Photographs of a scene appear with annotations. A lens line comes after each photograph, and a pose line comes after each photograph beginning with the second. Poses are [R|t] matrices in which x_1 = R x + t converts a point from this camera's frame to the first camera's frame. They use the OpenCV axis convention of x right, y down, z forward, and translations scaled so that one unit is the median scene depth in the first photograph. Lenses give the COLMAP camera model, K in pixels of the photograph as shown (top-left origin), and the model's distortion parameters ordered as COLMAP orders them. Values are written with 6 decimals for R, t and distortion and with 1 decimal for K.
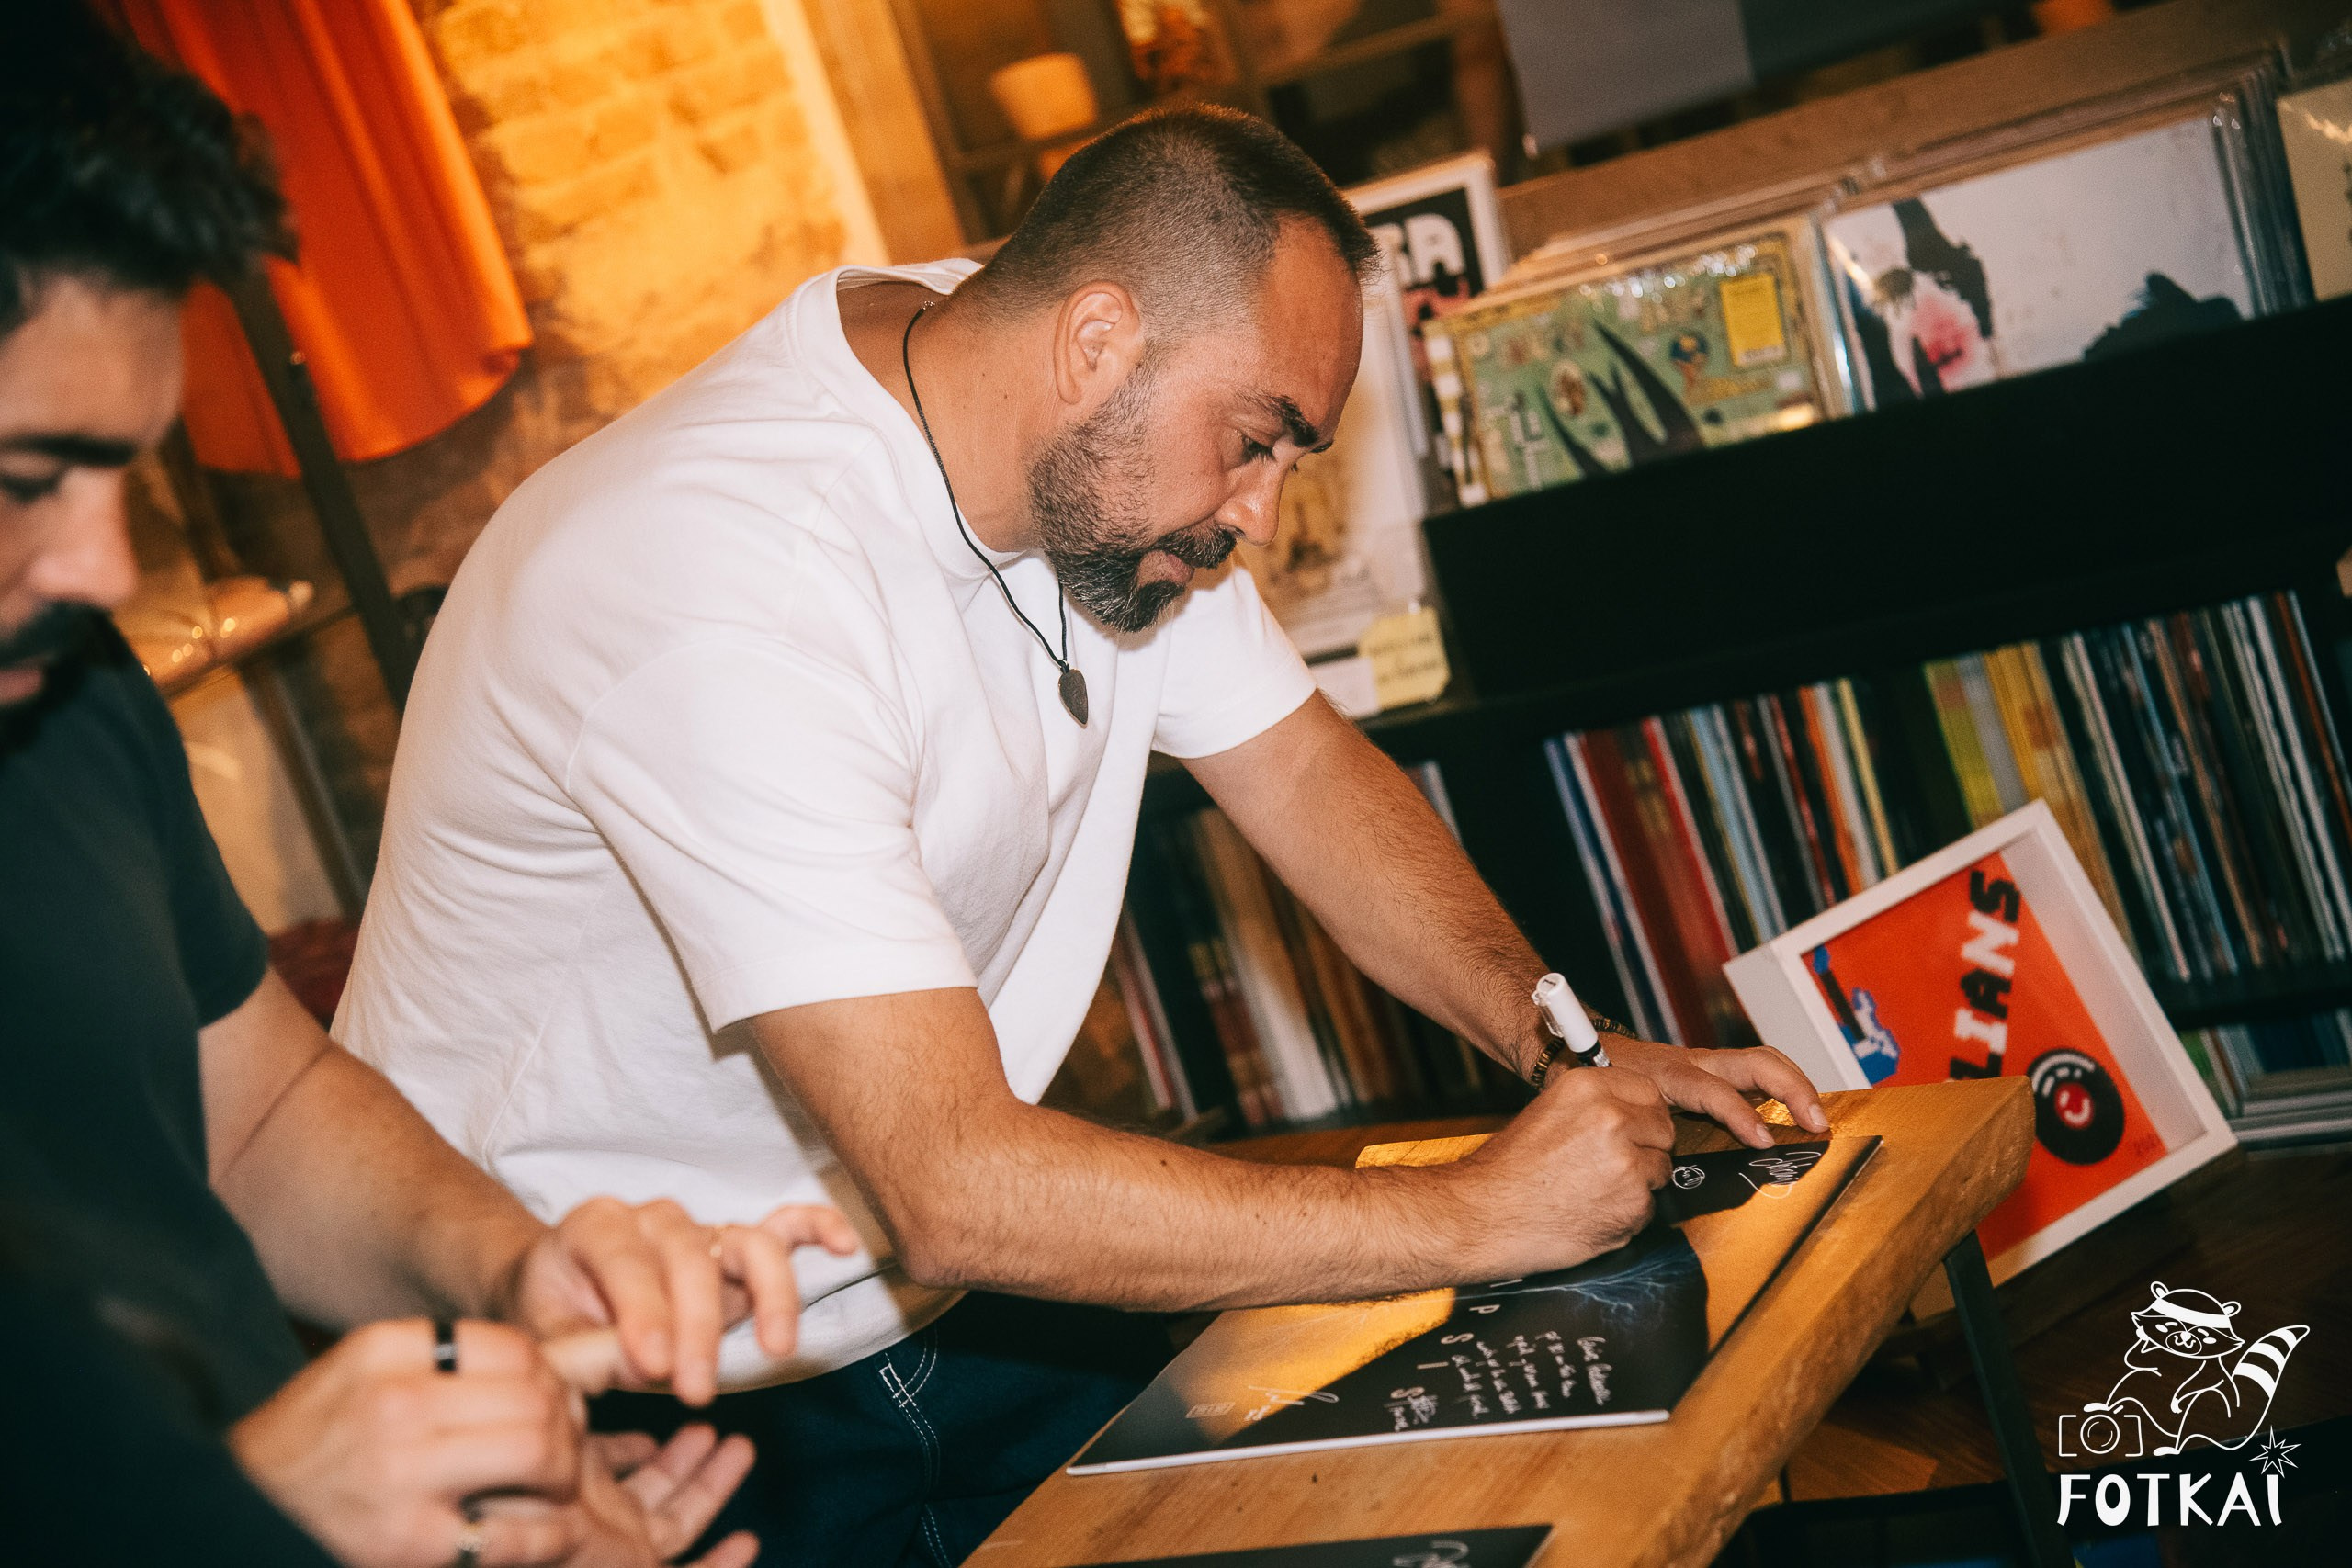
lens RADIAL K [[4371.9, 0, 1192.6], [0, 4371.9, 787.5], [0, 0, 1]] dist [0.463027, 0.000000]
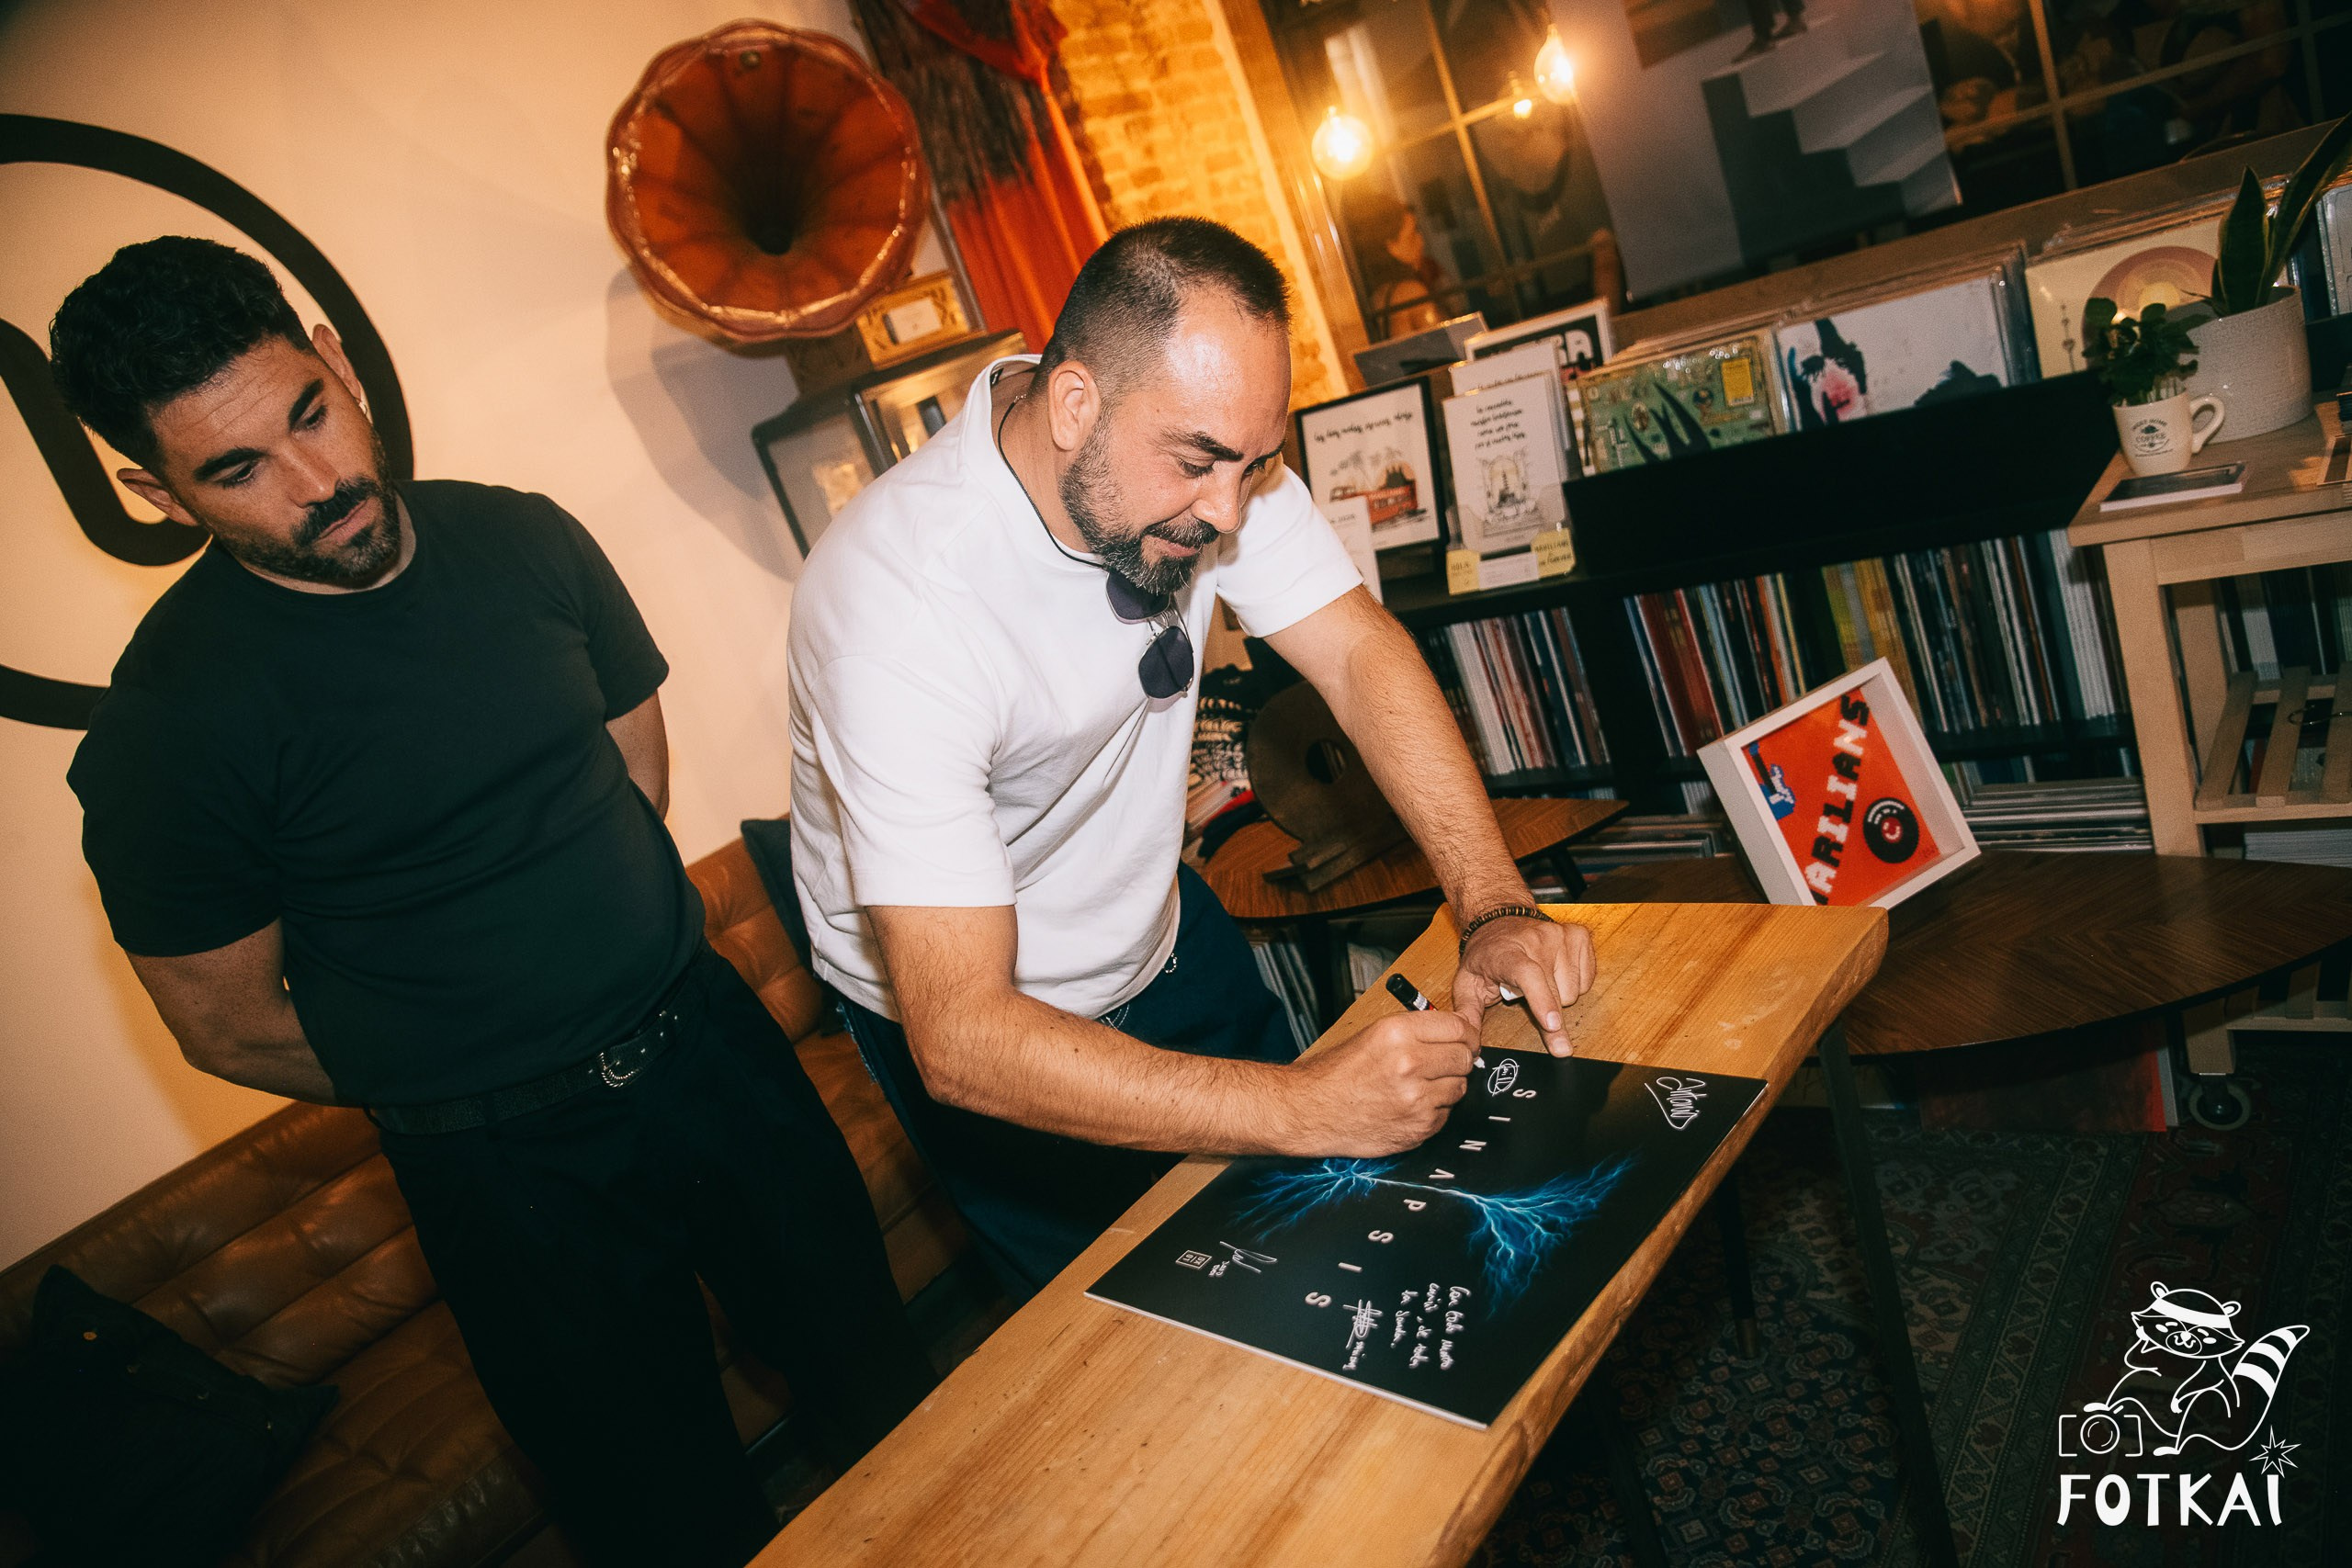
lens RADIAL K [[1565.9, 0, 1184.6], [0, 1565.9, 783.8], [0, 0, 1]] dist [-0.113045, 0.052463]
pose [[0.975693, 0.042521, -0.214978, 0.043252], [-0.012321, 0.990087, 0.139915, -0.023936], [0.218796, -0.133865, 0.966545, 0.286170]]
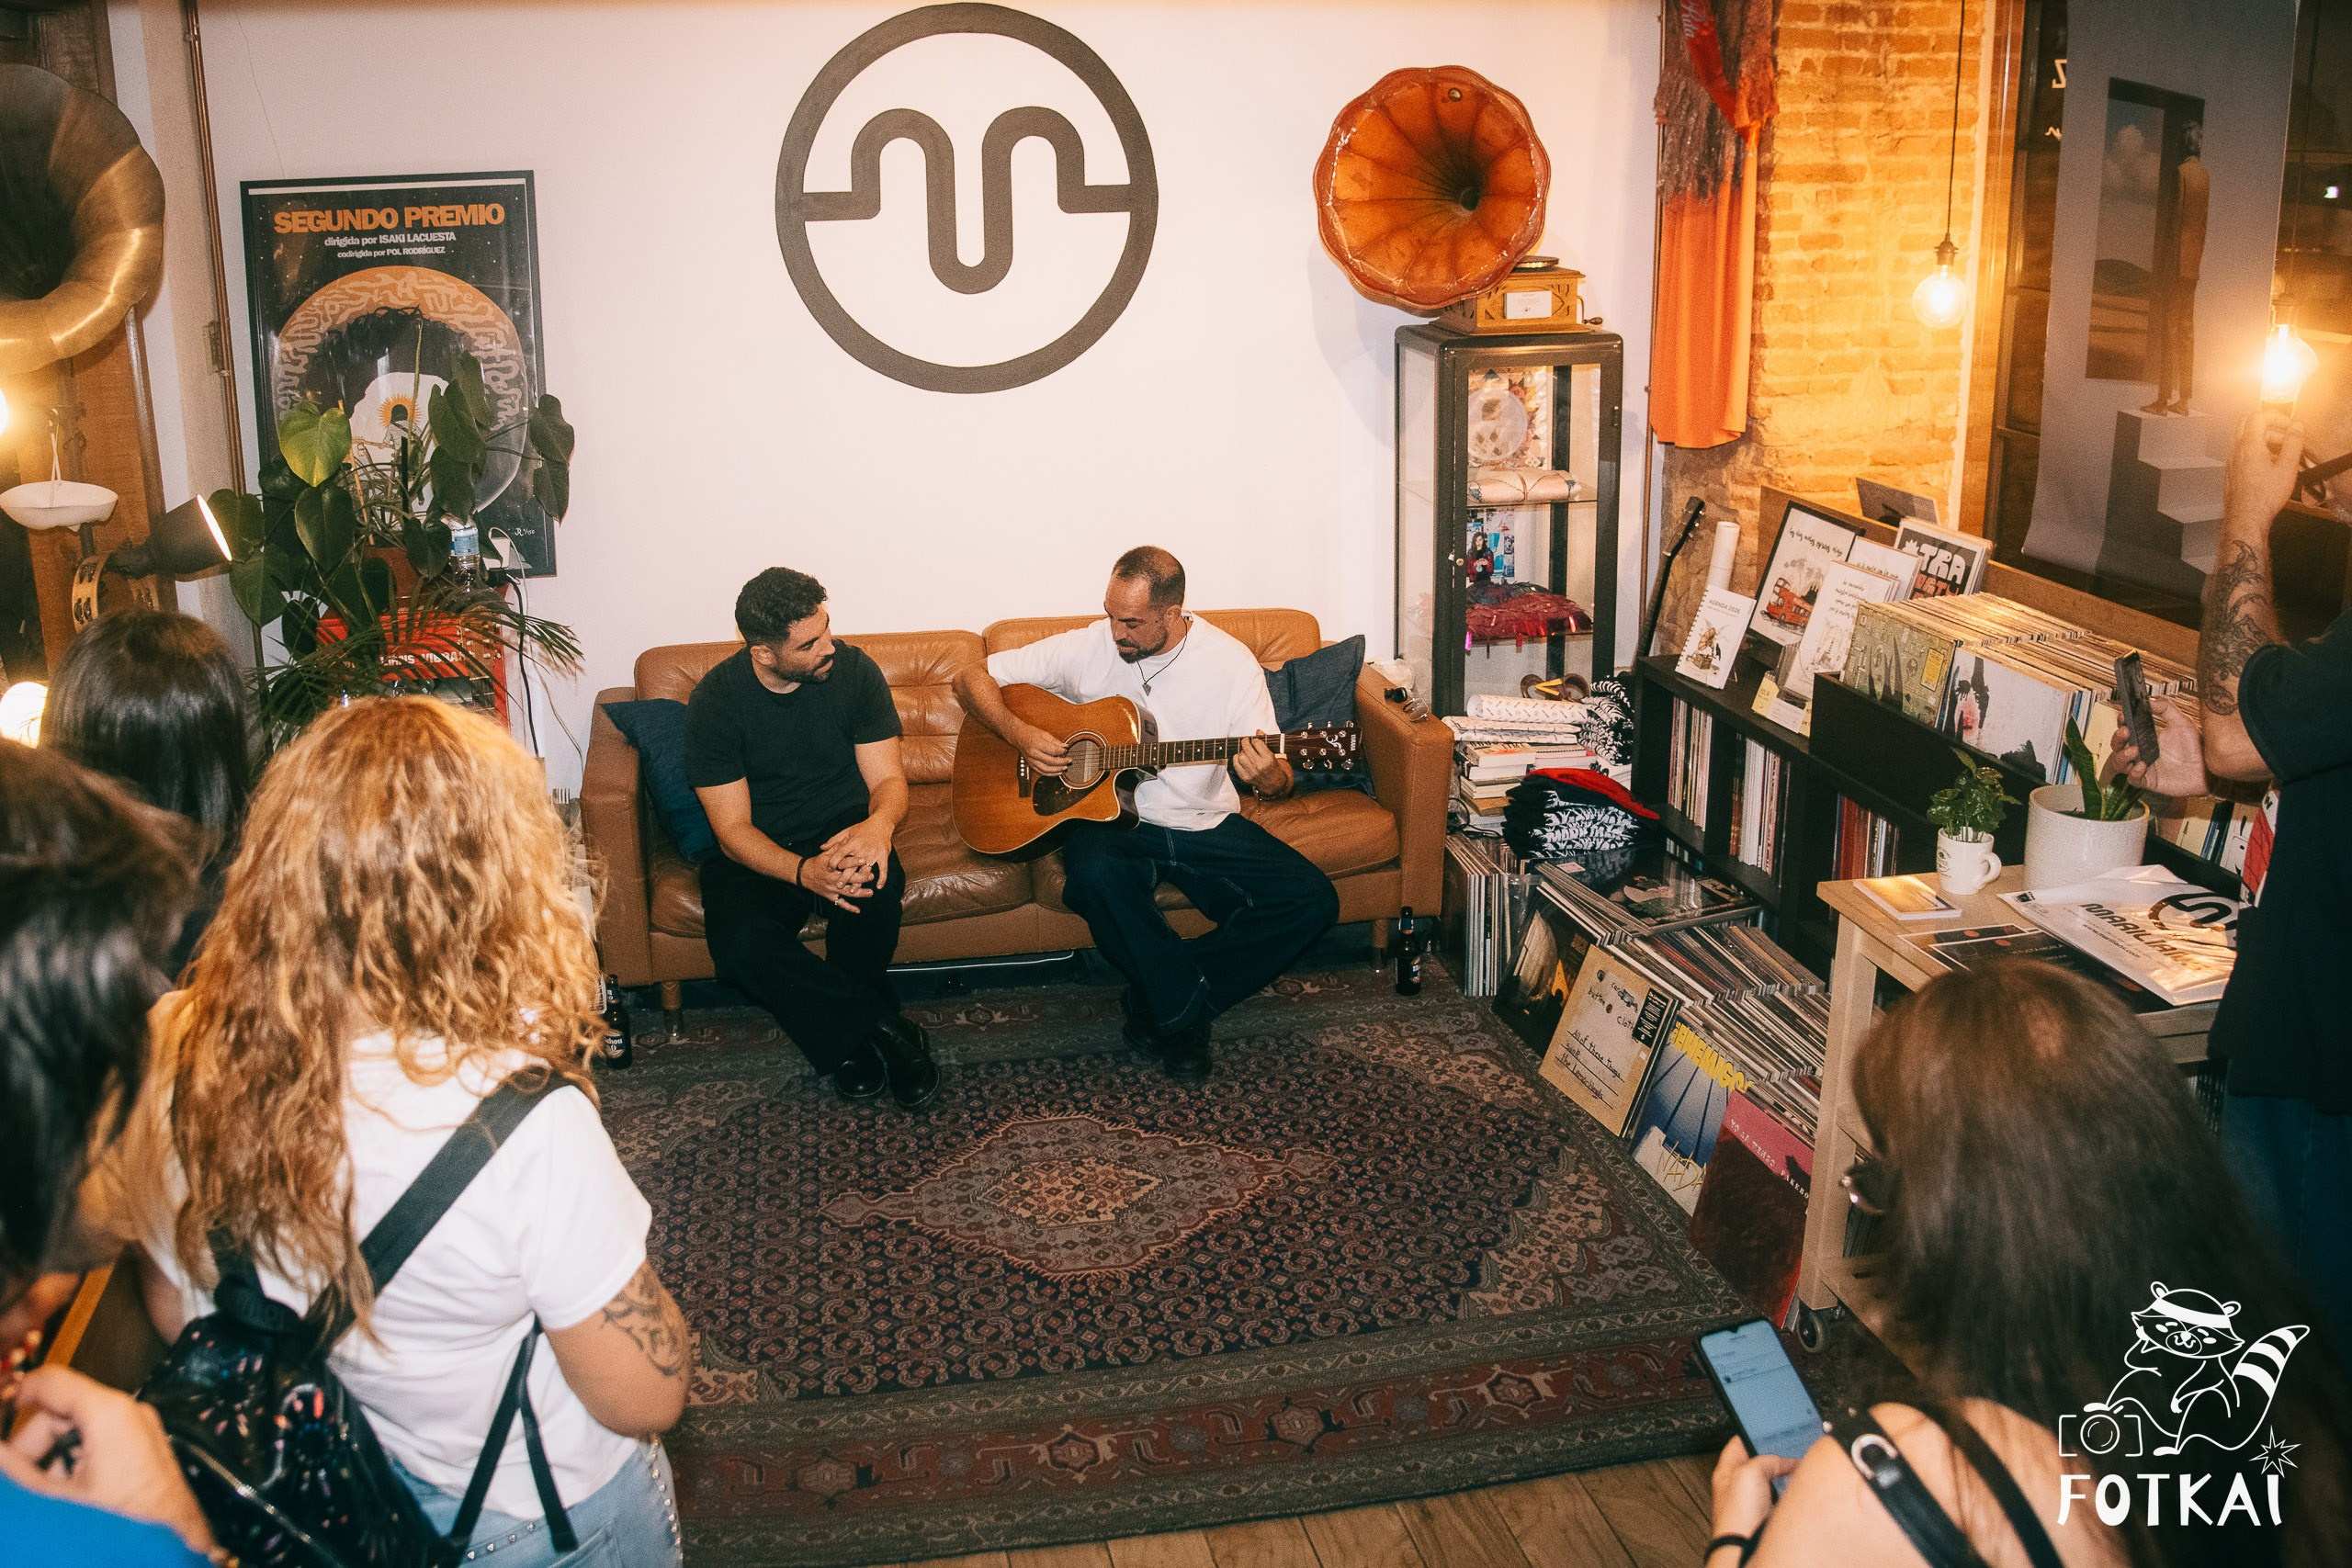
lens RADIAL K [[1991.1, 0, 1078.5], [0, 1991.1, 570.1], [0, 0, 1]] dist [-0.112178, 0.031304]
pose [[0.557695, 0.461948, -0.689623, 0.544282], [-0.338775, 0.885153, 0.318959, -0.318752], [0.757765, 0.055745, 0.650142, 0.011503]]
